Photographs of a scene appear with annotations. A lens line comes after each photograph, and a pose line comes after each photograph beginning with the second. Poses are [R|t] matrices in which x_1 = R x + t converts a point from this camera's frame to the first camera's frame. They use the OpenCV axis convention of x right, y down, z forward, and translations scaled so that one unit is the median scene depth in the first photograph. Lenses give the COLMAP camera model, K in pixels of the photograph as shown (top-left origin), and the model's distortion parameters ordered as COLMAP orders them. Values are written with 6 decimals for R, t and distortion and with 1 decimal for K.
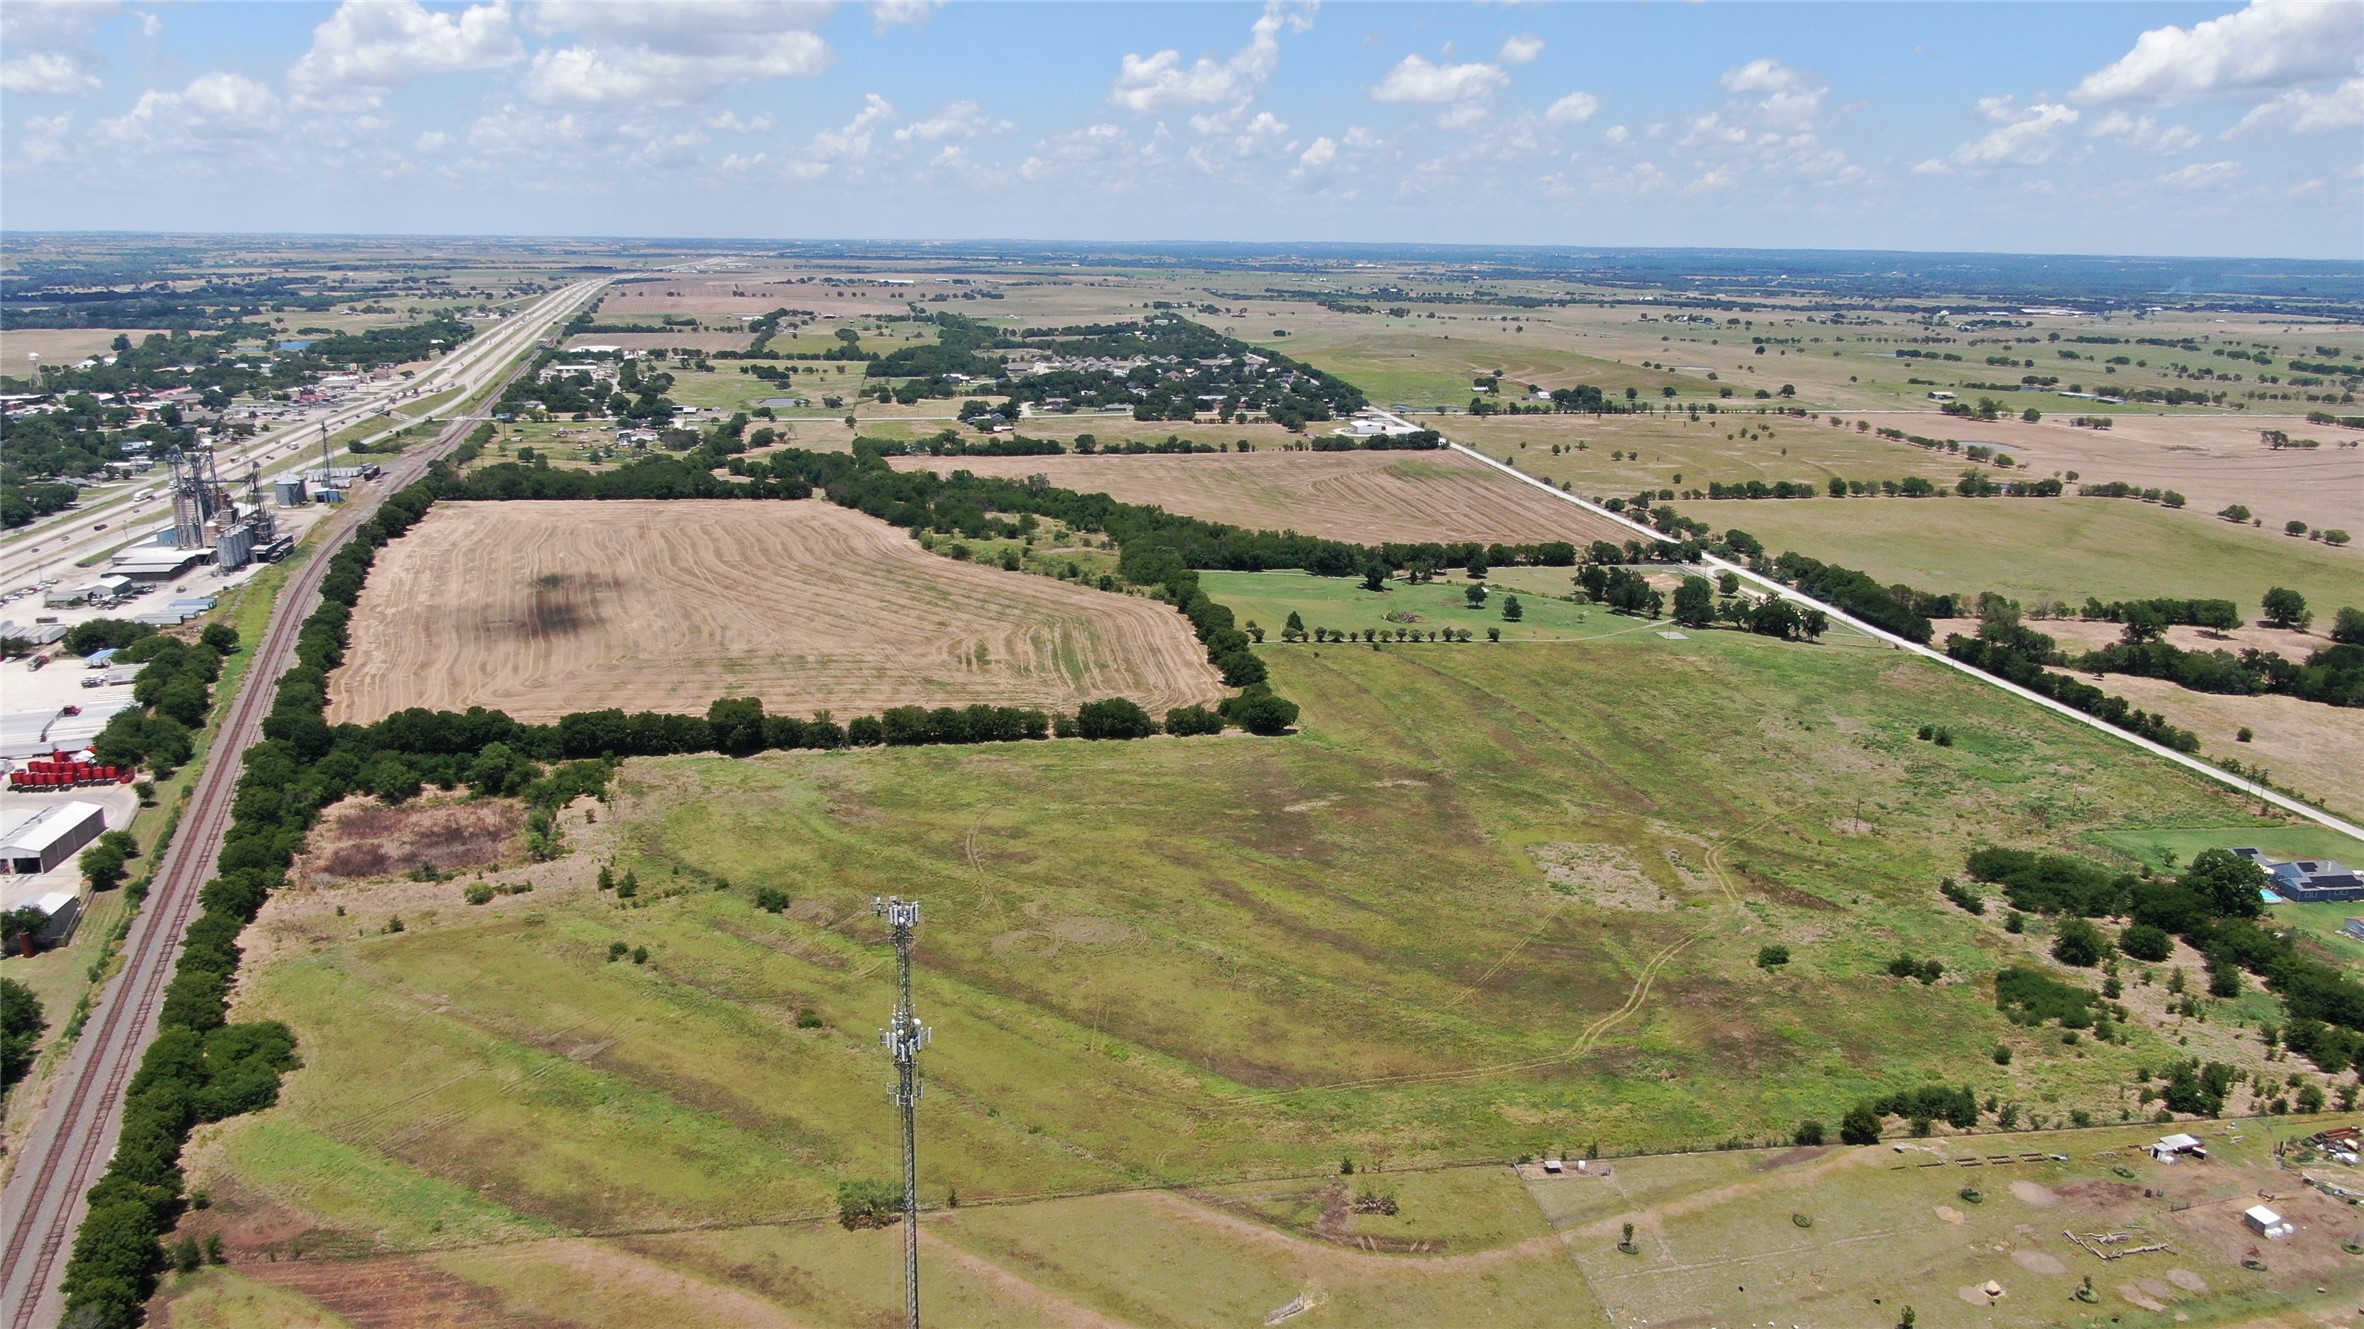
lens RADIAL K [[1711.3, 0, 1174.1], [0, 1711.3, 813.4], [0, 0, 1]] dist [-0.010619, 0.002347]
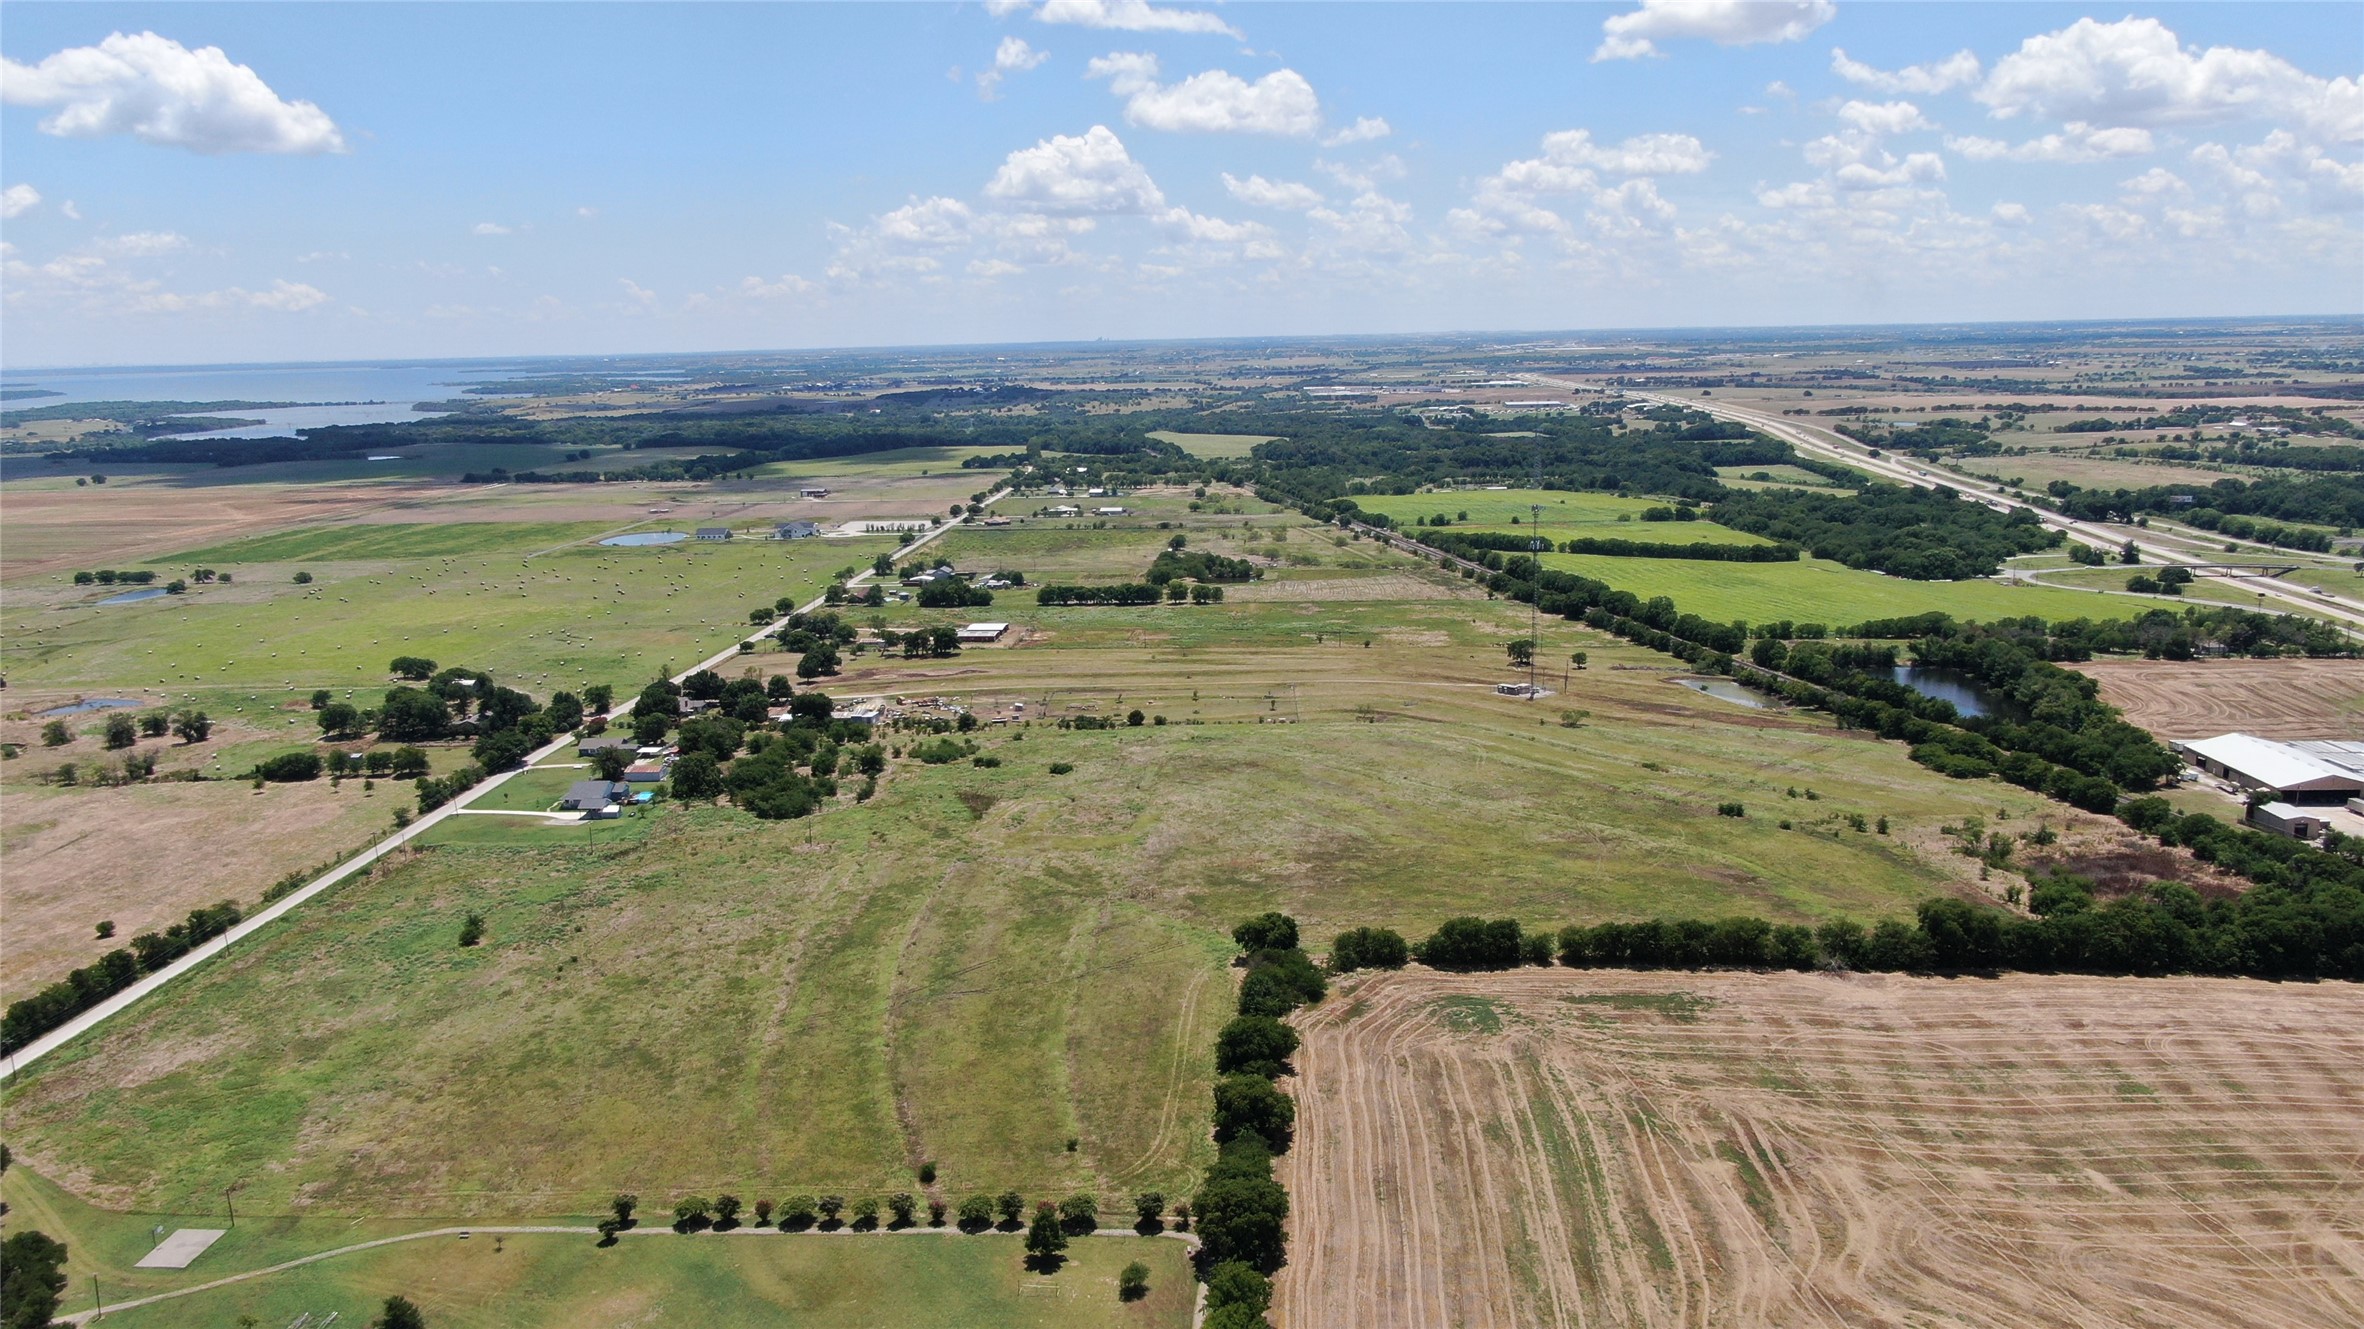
lens RADIAL K [[1713.2, 0, 1203.7], [0, 1713.2, 661.7], [0, 0, 1]] dist [-0.015731, 0.011502]
pose [[-0.982728, -0.026461, 0.183153, -0.050203], [0.068779, 0.866599, 0.494243, -0.526053], [-0.171798, 0.498304, -0.849811, 1.524259]]
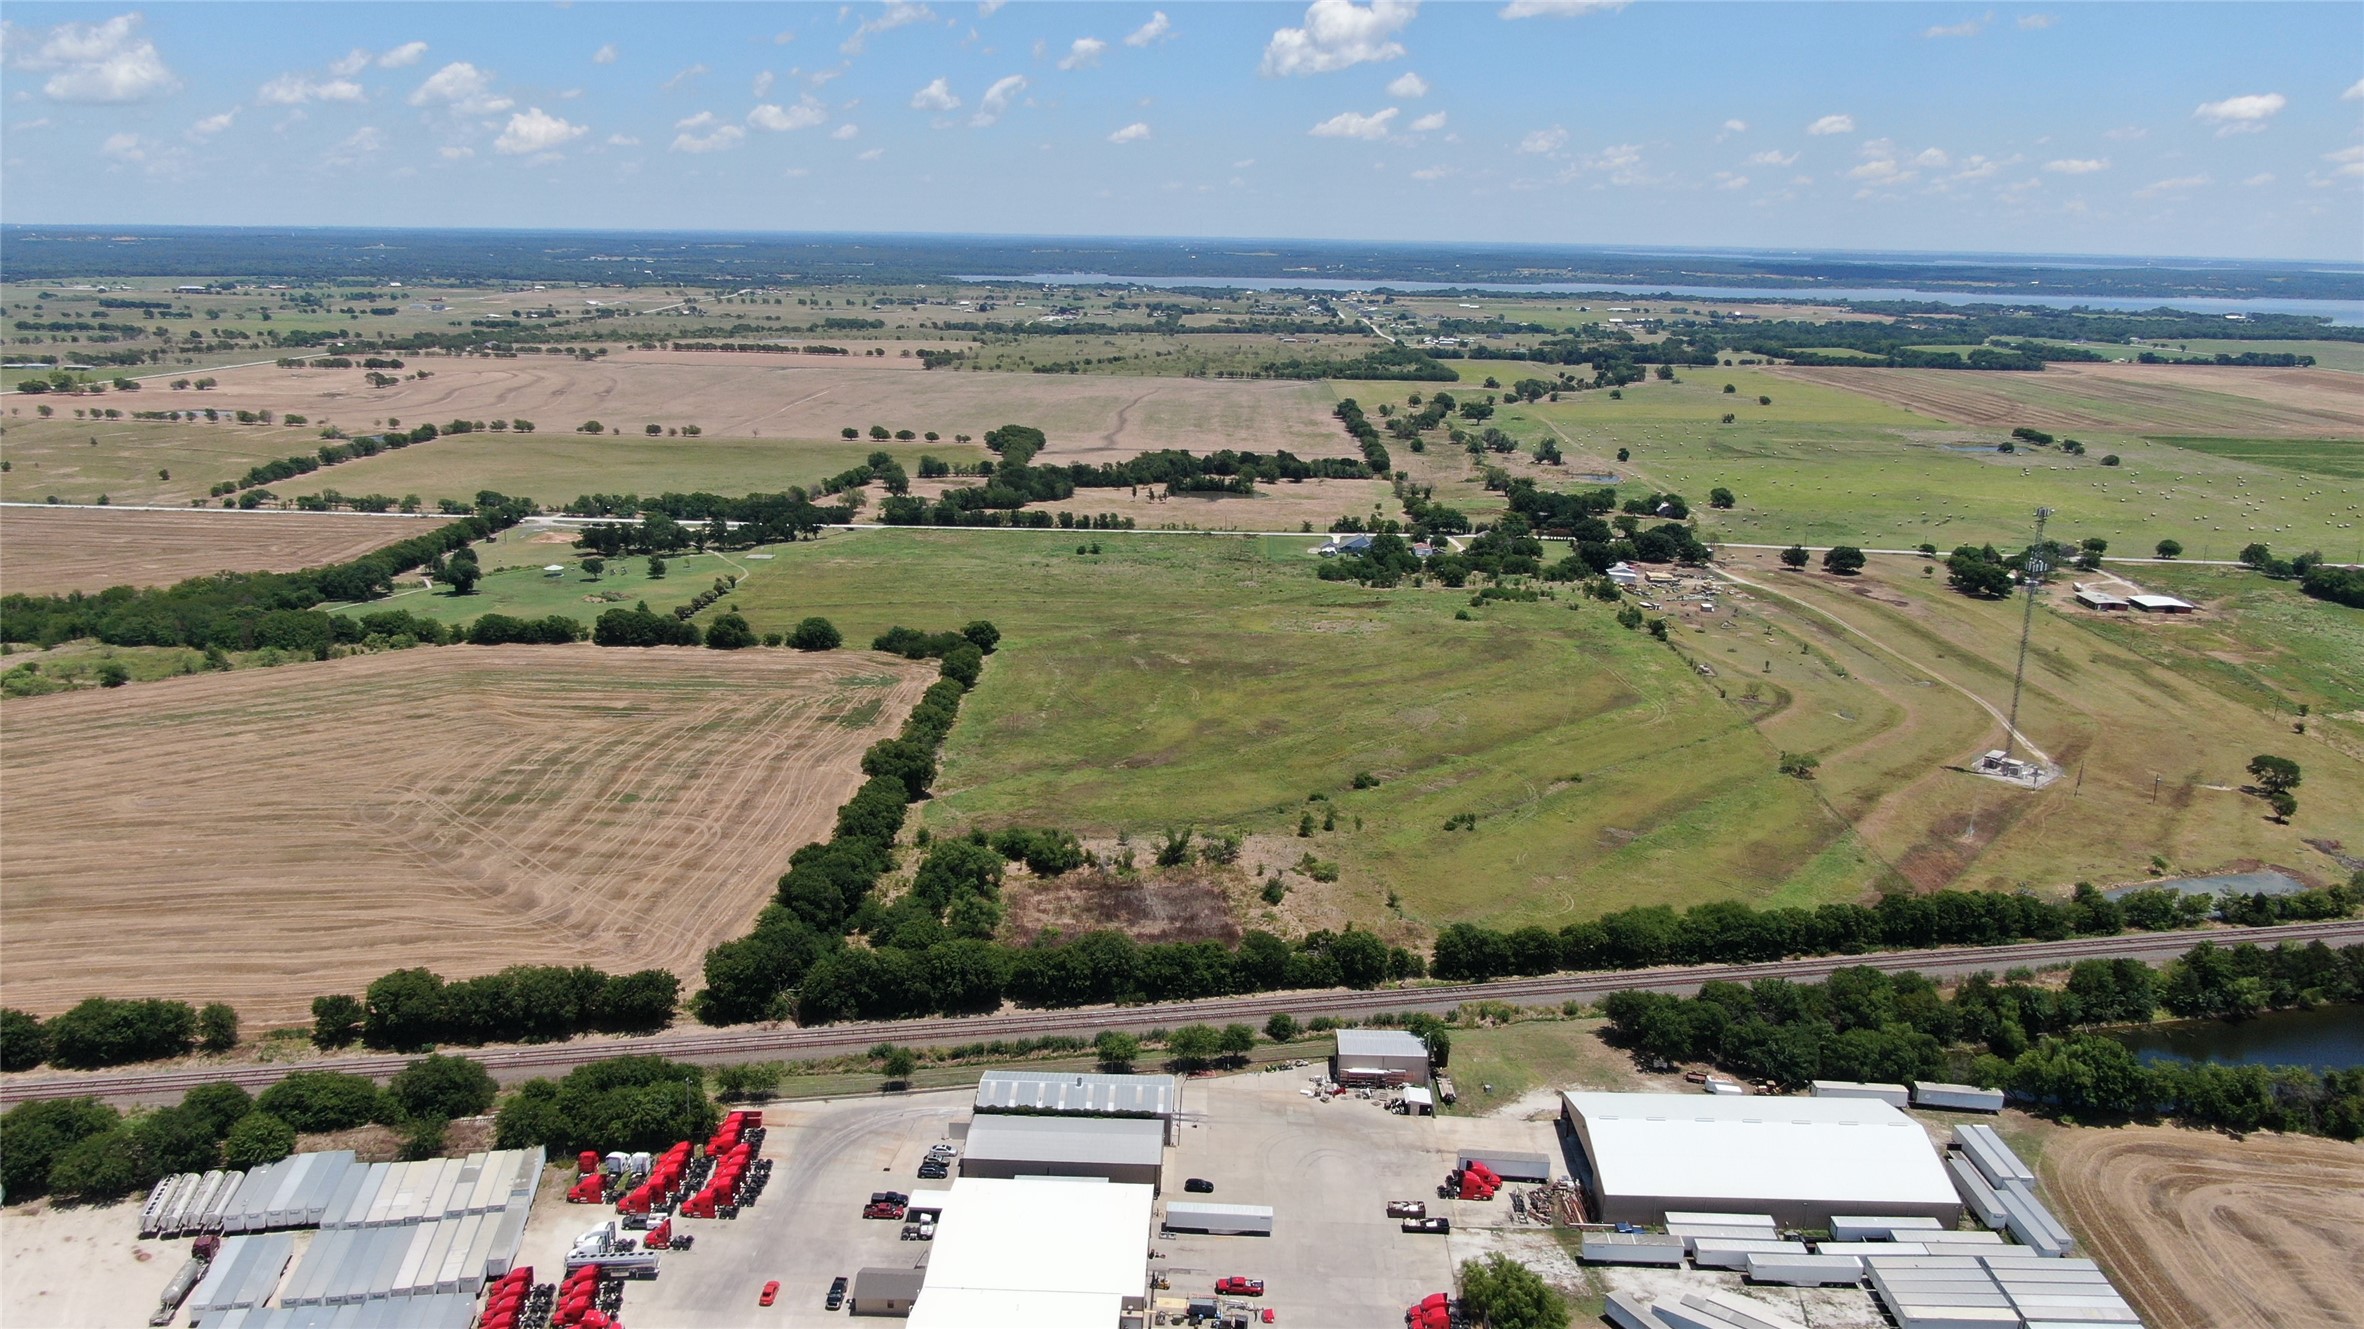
lens RADIAL K [[1713.2, 0, 1187.4], [0, 1713.2, 665.4], [0, 0, 1]] dist [-0.015731, 0.011502]
pose [[0.158575, -0.253177, 0.954335, -0.989915], [0.305034, 0.931843, 0.196525, -0.215099], [-0.939047, 0.259940, 0.224994, 0.579530]]
